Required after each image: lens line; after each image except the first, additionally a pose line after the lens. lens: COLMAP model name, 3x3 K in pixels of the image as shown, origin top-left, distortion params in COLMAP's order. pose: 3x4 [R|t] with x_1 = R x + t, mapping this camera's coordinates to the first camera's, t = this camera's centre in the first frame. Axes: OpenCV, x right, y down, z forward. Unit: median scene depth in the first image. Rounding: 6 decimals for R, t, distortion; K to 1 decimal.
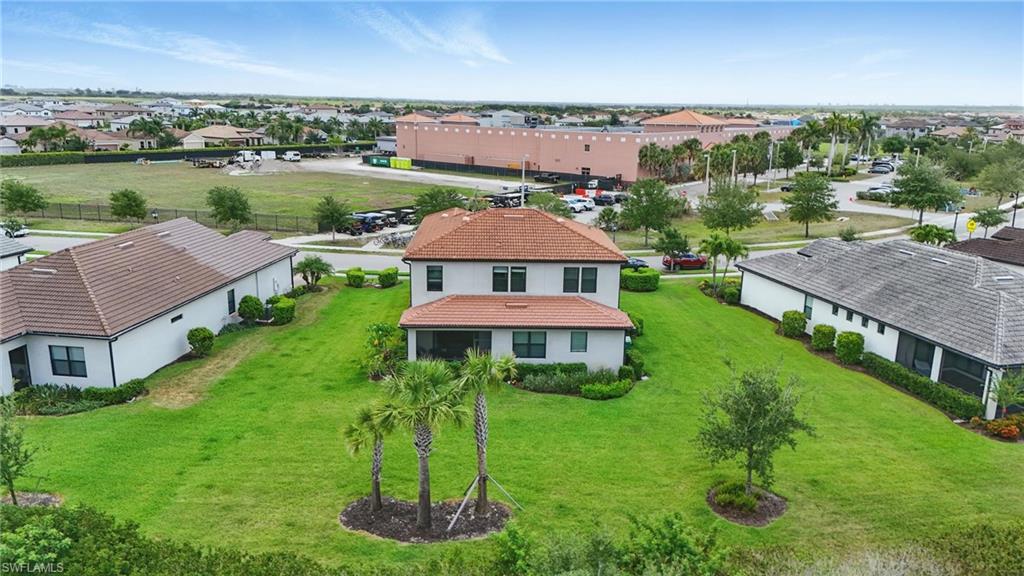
lens RADIAL K [[753.8, 0, 516.8], [0, 753.8, 293.4], [0, 0, 1]] dist [0.087890, -0.101292]
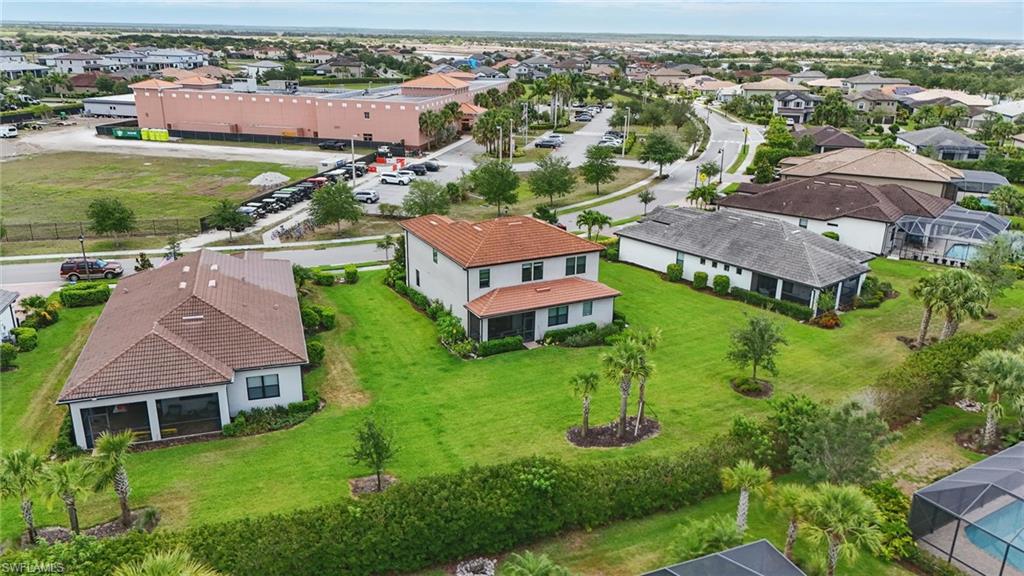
lens RADIAL K [[753.8, 0, 516.8], [0, 753.8, 293.4], [0, 0, 1]] dist [0.087890, -0.101292]
pose [[0.902954, -0.143706, 0.404998, -0.604768], [0.105869, 0.987771, 0.114455, -0.141489], [-0.416493, -0.060471, 0.907126, -0.257721]]
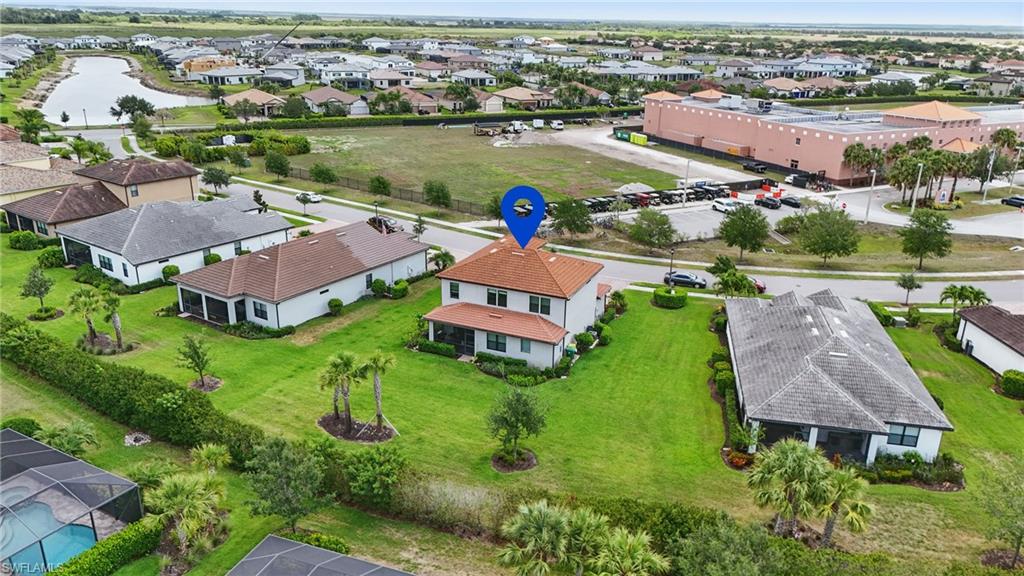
lens RADIAL K [[753.8, 0, 516.8], [0, 753.8, 293.4], [0, 0, 1]] dist [0.087890, -0.101292]
pose [[0.901557, 0.146931, -0.406947, 0.649385], [-0.109419, 0.987424, 0.114109, -0.207197], [0.418595, -0.058349, 0.906297, -0.379764]]
